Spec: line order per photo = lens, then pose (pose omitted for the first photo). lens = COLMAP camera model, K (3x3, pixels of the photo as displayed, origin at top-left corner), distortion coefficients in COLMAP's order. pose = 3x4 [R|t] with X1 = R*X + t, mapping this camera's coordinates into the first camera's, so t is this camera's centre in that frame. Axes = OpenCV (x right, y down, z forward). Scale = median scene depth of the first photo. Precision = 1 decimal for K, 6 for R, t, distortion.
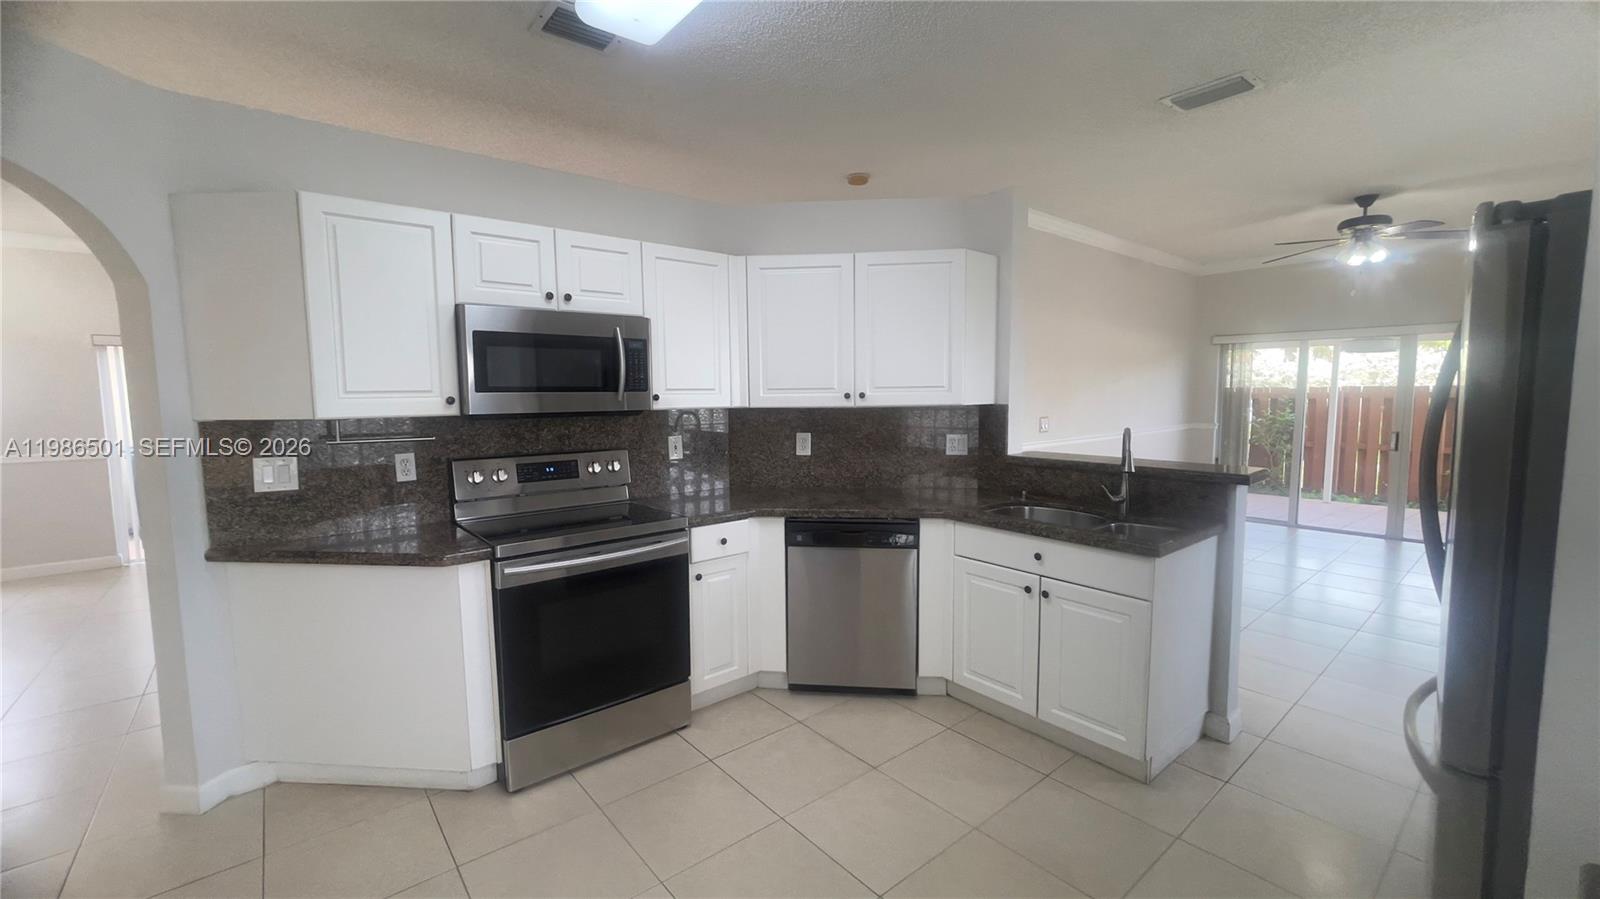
lens RADIAL K [[647.1, 0, 798.4], [0, 647.1, 448.6], [0, 0, 1]] dist [-0.008253, 0.004923]
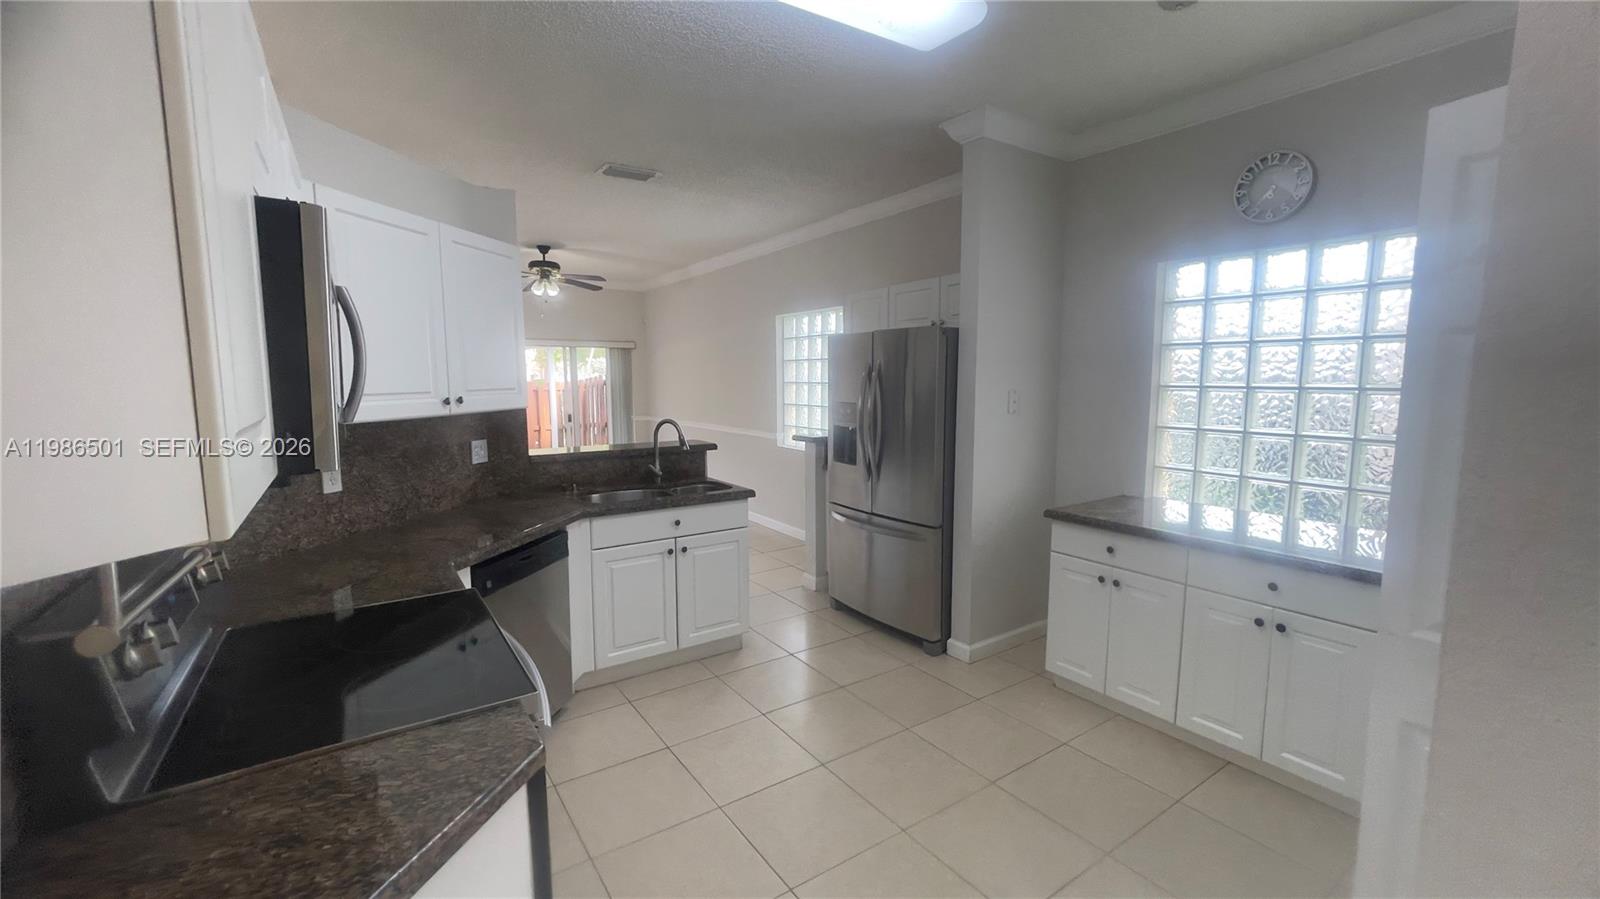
lens RADIAL K [[647.1, 0, 813.0], [0, 647.1, 455.7], [0, 0, 1]] dist [-0.008253, 0.004923]
pose [[0.083439, -0.111829, 0.990218, -0.794282], [0.093589, 0.990171, 0.103937, -0.066080], [-0.992108, 0.084002, 0.093084, 0.566135]]
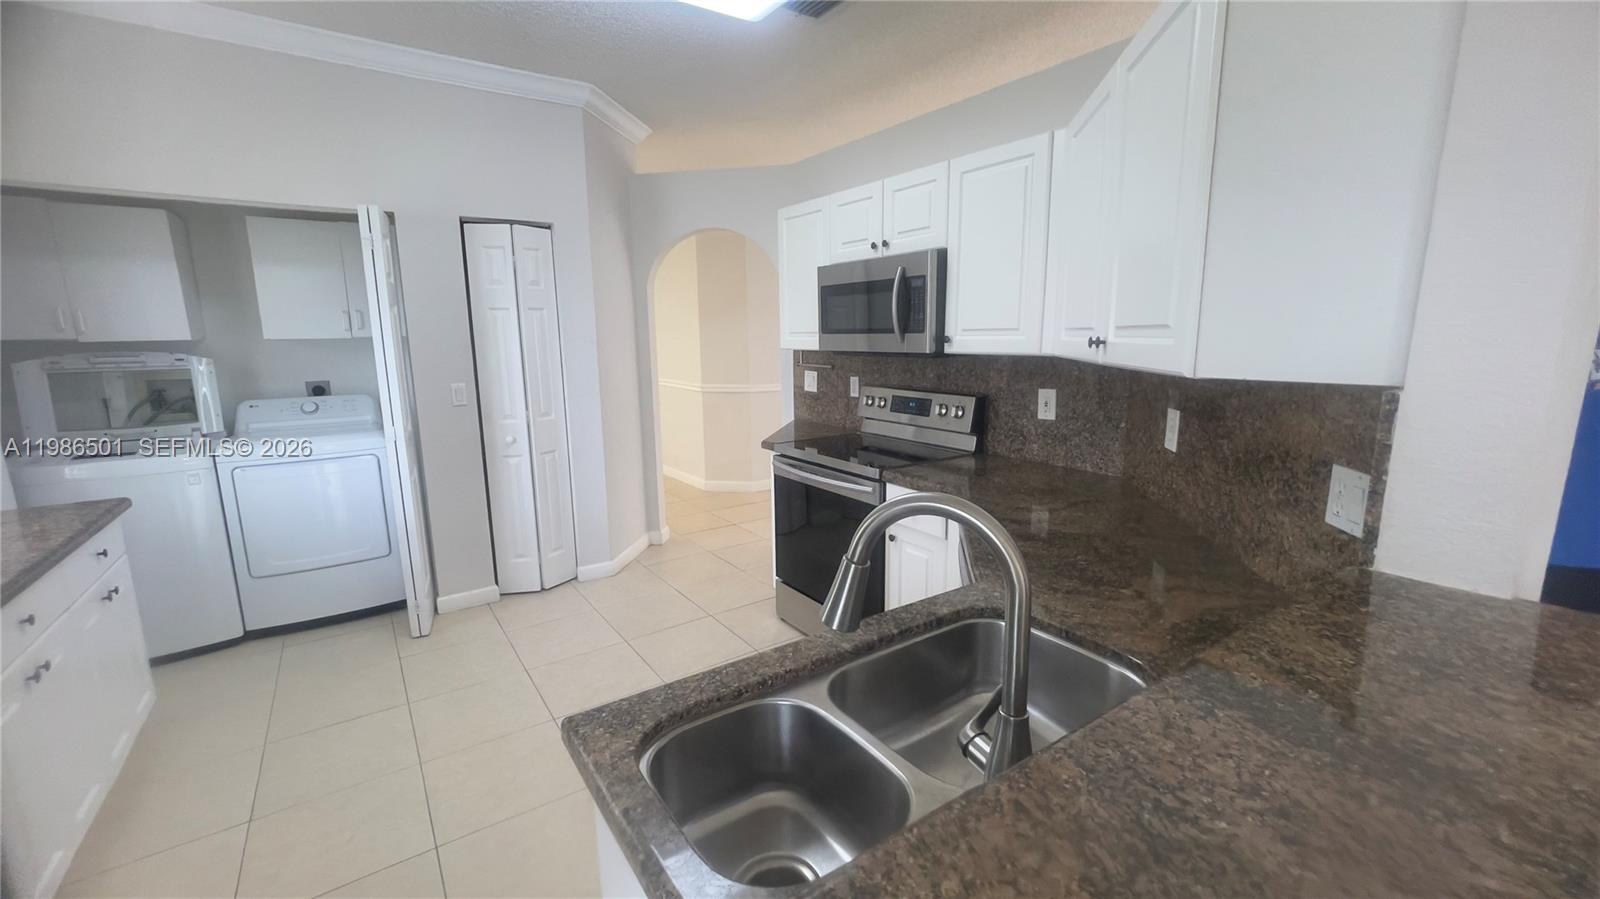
lens RADIAL K [[647.1, 0, 798.4], [0, 647.1, 455.9], [0, 0, 1]] dist [-0.008253, 0.004923]
pose [[-0.087906, 0.198114, -0.976229, 0.749154], [-0.073620, 0.976051, 0.204707, -0.096419], [0.993405, 0.089865, -0.071216, 0.938689]]
